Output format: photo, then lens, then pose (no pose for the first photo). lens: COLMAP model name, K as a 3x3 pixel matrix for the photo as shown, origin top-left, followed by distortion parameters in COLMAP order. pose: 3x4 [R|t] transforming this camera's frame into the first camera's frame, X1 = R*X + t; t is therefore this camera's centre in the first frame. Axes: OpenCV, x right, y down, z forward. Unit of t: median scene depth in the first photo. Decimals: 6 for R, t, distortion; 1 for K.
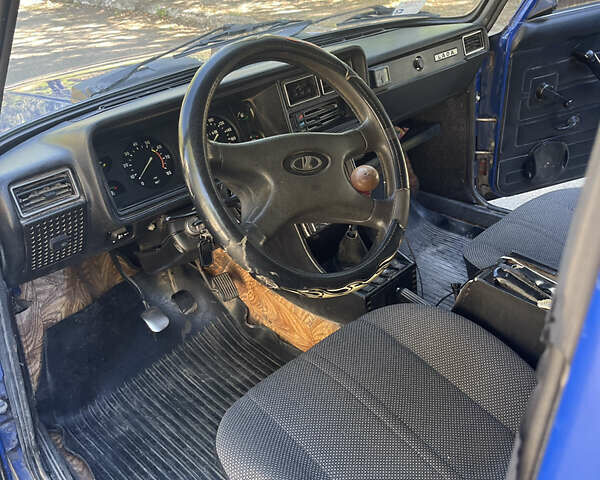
lens RADIAL K [[632.0, 0, 308.1], [0, 632.0, 240.2], [0, 0, 1]] dist [0.030345, 0.010583]
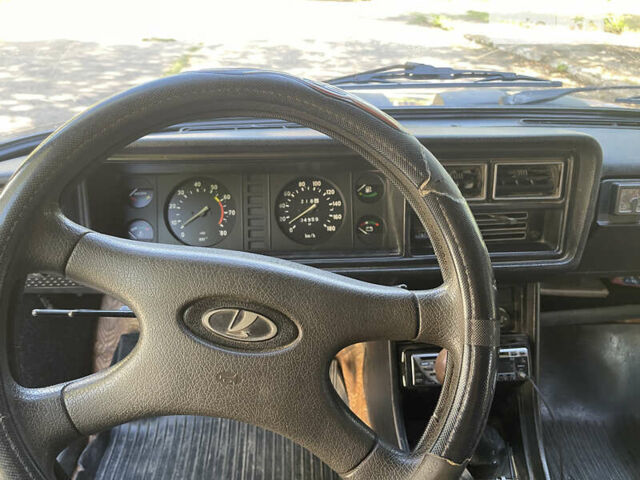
lens RADIAL K [[501.9, 0, 320.0], [0, 501.9, 252.5], [0, 0, 1]] dist [0.008936, -0.077692]
pose [[0.744268, 0.376774, -0.551459, 0.179082], [-0.362477, 0.921372, 0.140298, -0.185621], [0.560960, 0.095472, 0.822319, 0.507405]]
